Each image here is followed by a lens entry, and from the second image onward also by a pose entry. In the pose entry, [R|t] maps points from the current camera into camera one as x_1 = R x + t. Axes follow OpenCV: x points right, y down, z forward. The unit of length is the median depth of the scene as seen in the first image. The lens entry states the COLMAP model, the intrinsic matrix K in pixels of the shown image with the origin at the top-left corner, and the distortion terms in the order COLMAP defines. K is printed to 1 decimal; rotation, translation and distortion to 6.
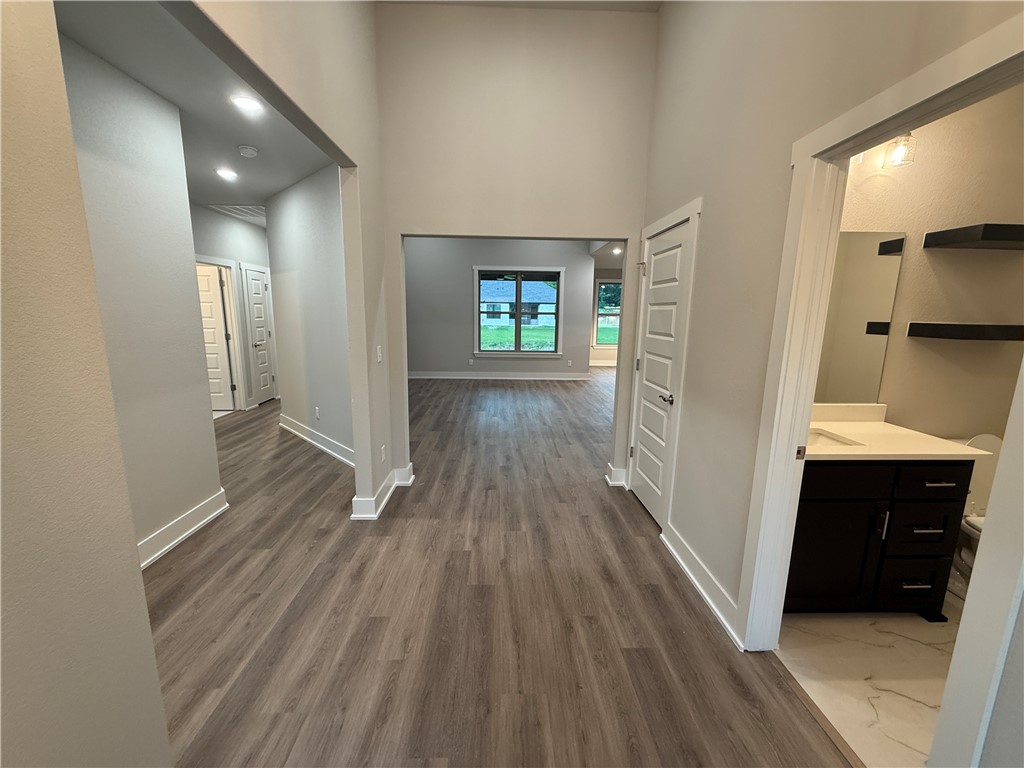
lens RADIAL K [[407.8, 0, 510.1], [0, 407.8, 383.1], [0, 0, 1]] dist [0.000725, 0.000230]
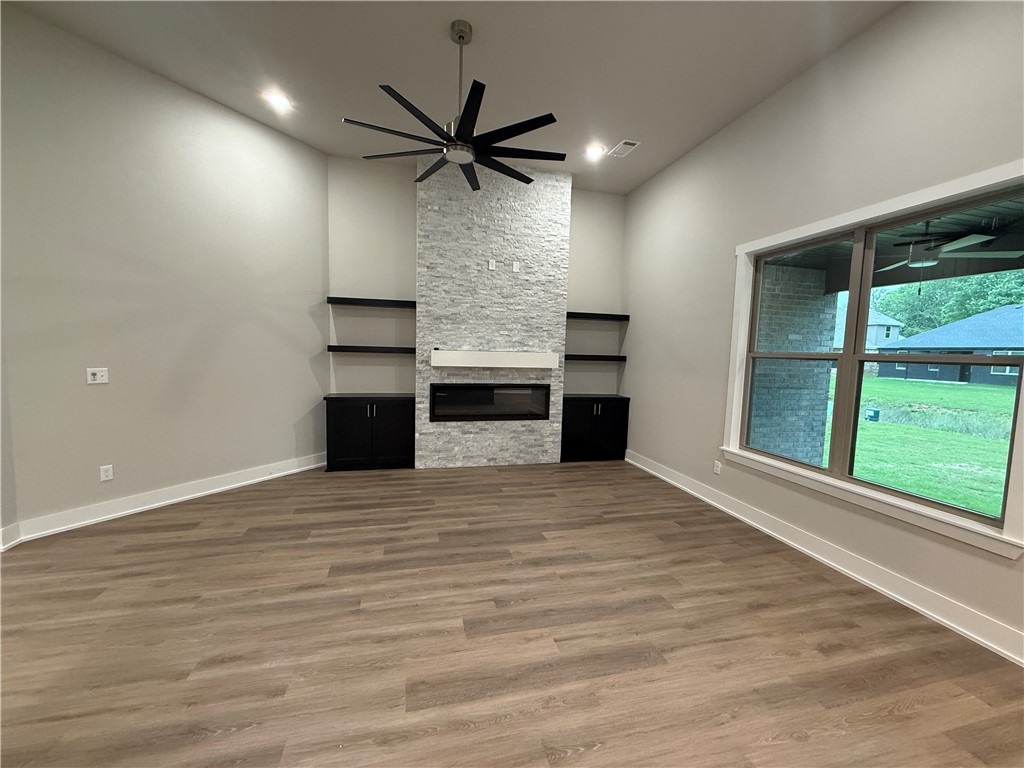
lens RADIAL K [[407.8, 0, 510.1], [0, 407.8, 383.1], [0, 0, 1]] dist [0.000725, 0.000230]
pose [[0.217463, 0.070884, -0.973491, 0.274381], [-0.192087, 0.980963, 0.028519, -0.109970], [0.956981, 0.180793, 0.226939, 0.676776]]
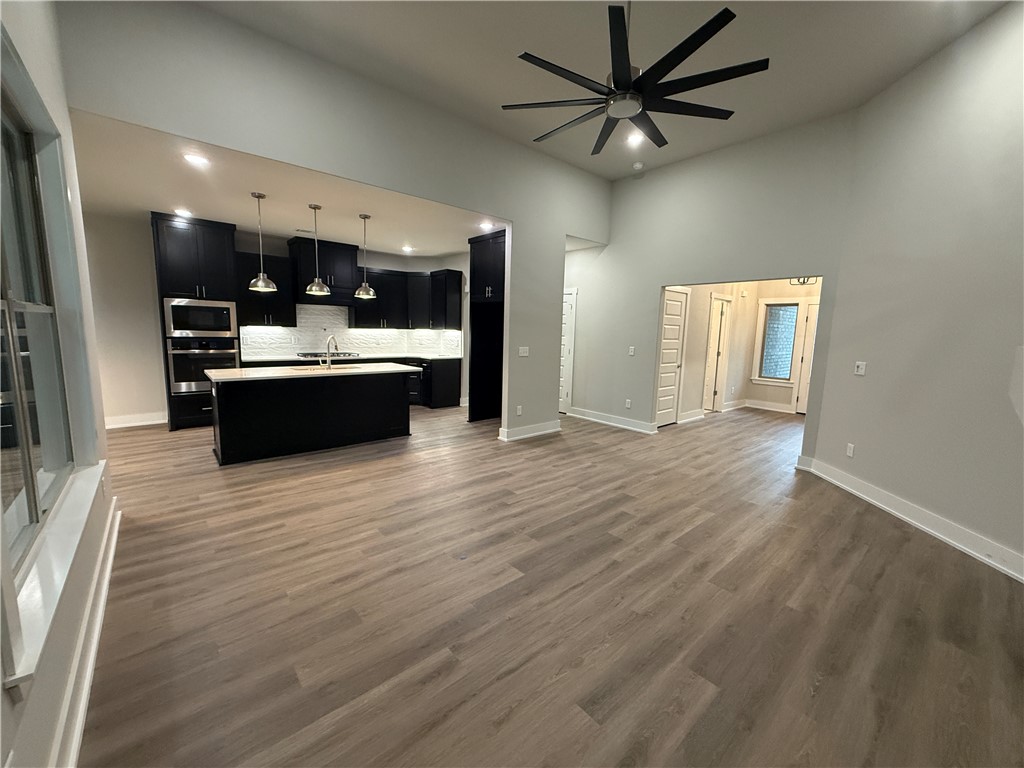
lens RADIAL K [[407.8, 0, 510.1], [0, 407.8, 383.1], [0, 0, 1]] dist [0.000725, 0.000230]
pose [[-0.630441, -0.134176, 0.764553, -0.242307], [0.097682, 0.963404, 0.249621, -0.163187], [-0.770067, 0.232054, -0.594263, 0.945743]]
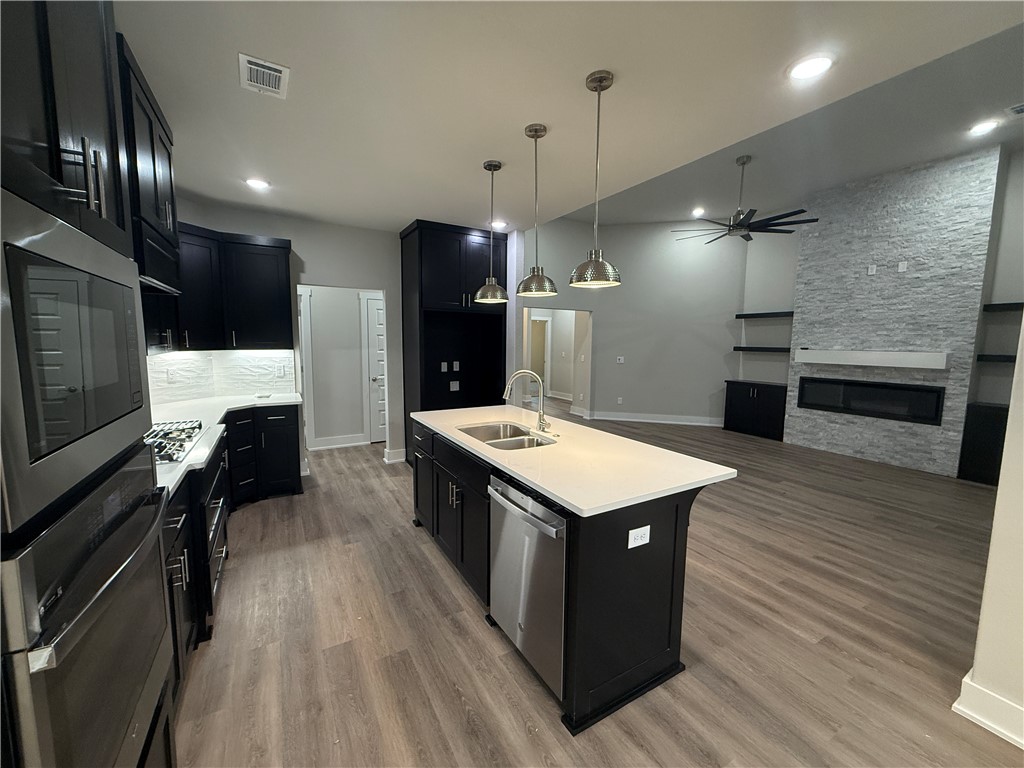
lens RADIAL K [[407.8, 0, 510.1], [0, 407.8, 383.1], [0, 0, 1]] dist [0.000725, 0.000230]
pose [[-0.879183, 0.022749, -0.475941, 0.463964], [-0.107859, 0.963430, 0.245293, -0.175637], [0.464116, 0.266992, -0.844578, 1.041628]]
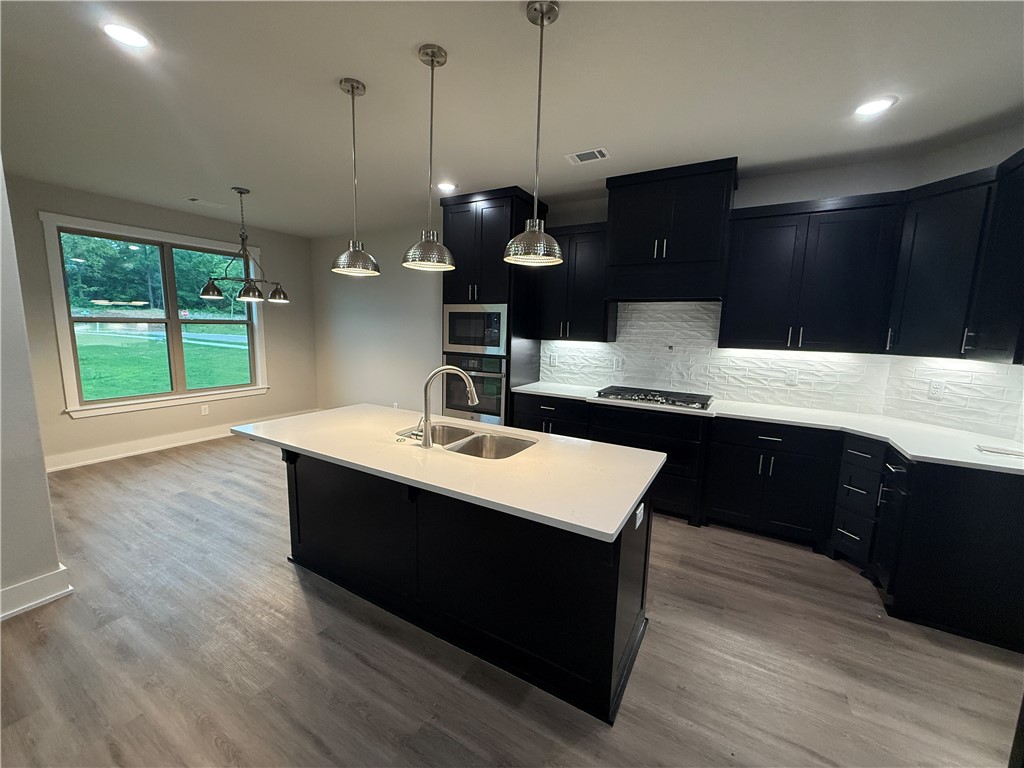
lens RADIAL K [[407.8, 0, 510.1], [0, 407.8, 383.1], [0, 0, 1]] dist [0.000725, 0.000230]
pose [[0.526247, -0.123707, 0.841285, 0.146565], [0.131379, 0.989310, 0.063292, -0.114203], [-0.840121, 0.077220, 0.536874, 0.651869]]
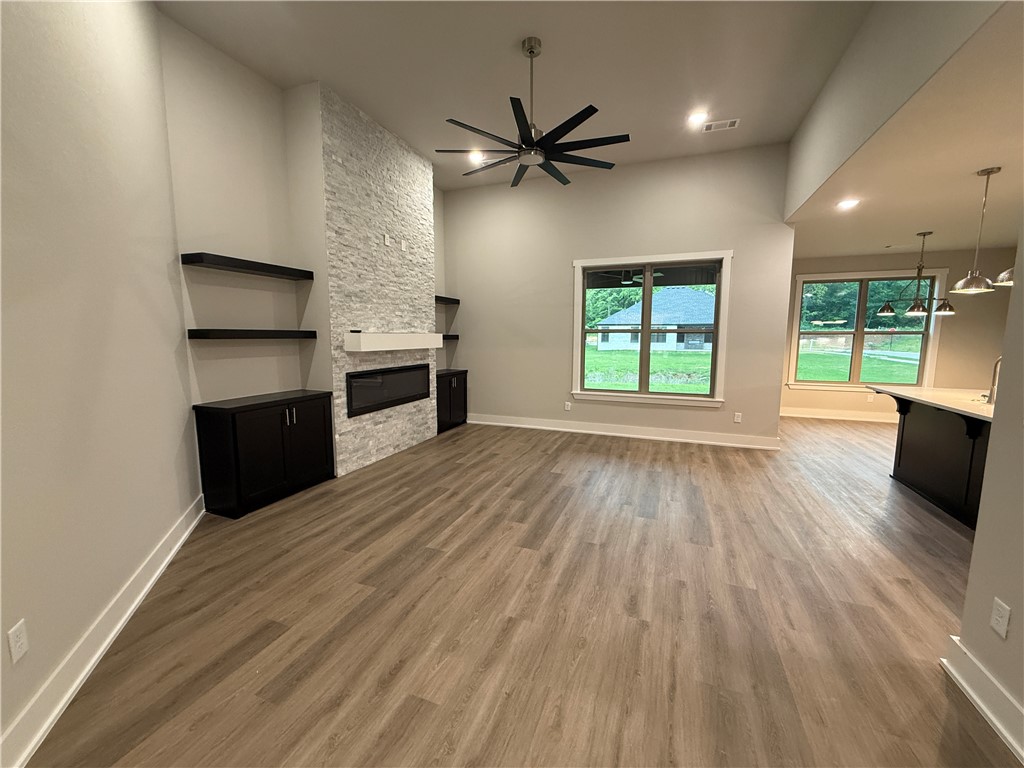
lens RADIAL K [[407.8, 0, 510.1], [0, 407.8, 383.1], [0, 0, 1]] dist [0.000725, 0.000230]
pose [[0.920037, 0.032743, -0.390462, 0.074970], [-0.055955, 0.997268, -0.048217, -0.051680], [0.387816, 0.066210, 0.919356, 0.356267]]
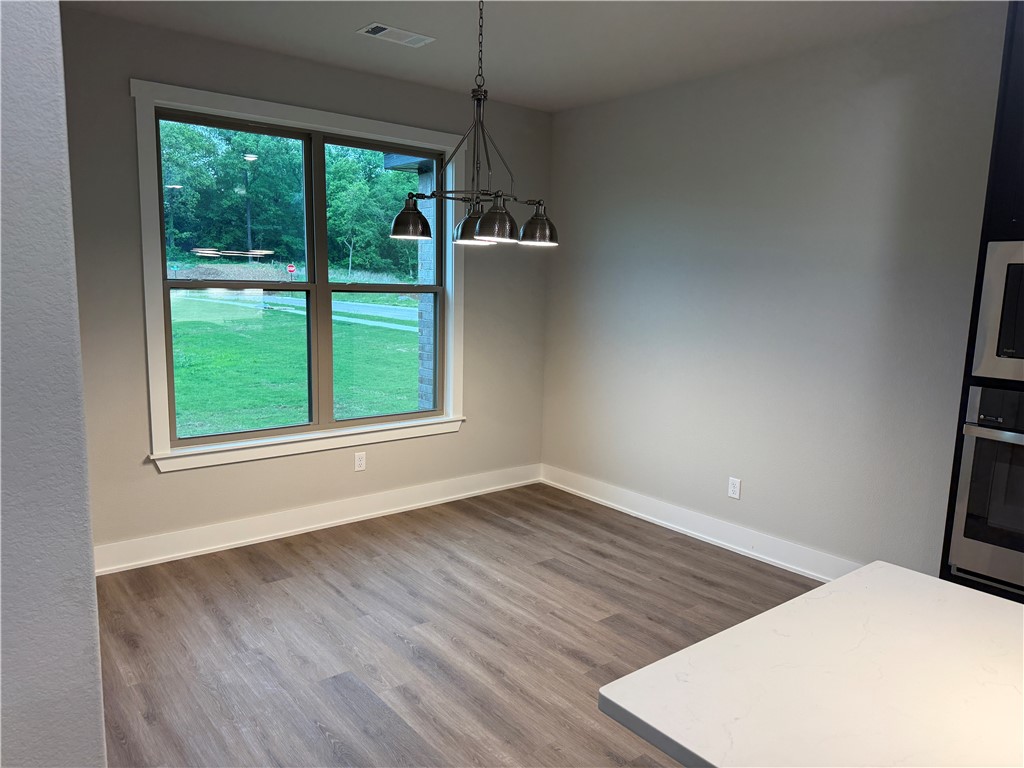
lens RADIAL K [[712.8, 0, 512.0], [0, 712.8, 384.0], [0, 0, 1]] dist [0.126629, -0.208368]
pose [[0.796848, -0.084114, 0.598296, 0.181753], [0.093324, 0.995513, 0.015664, -0.149060], [-0.596929, 0.043354, 0.801122, 0.839778]]
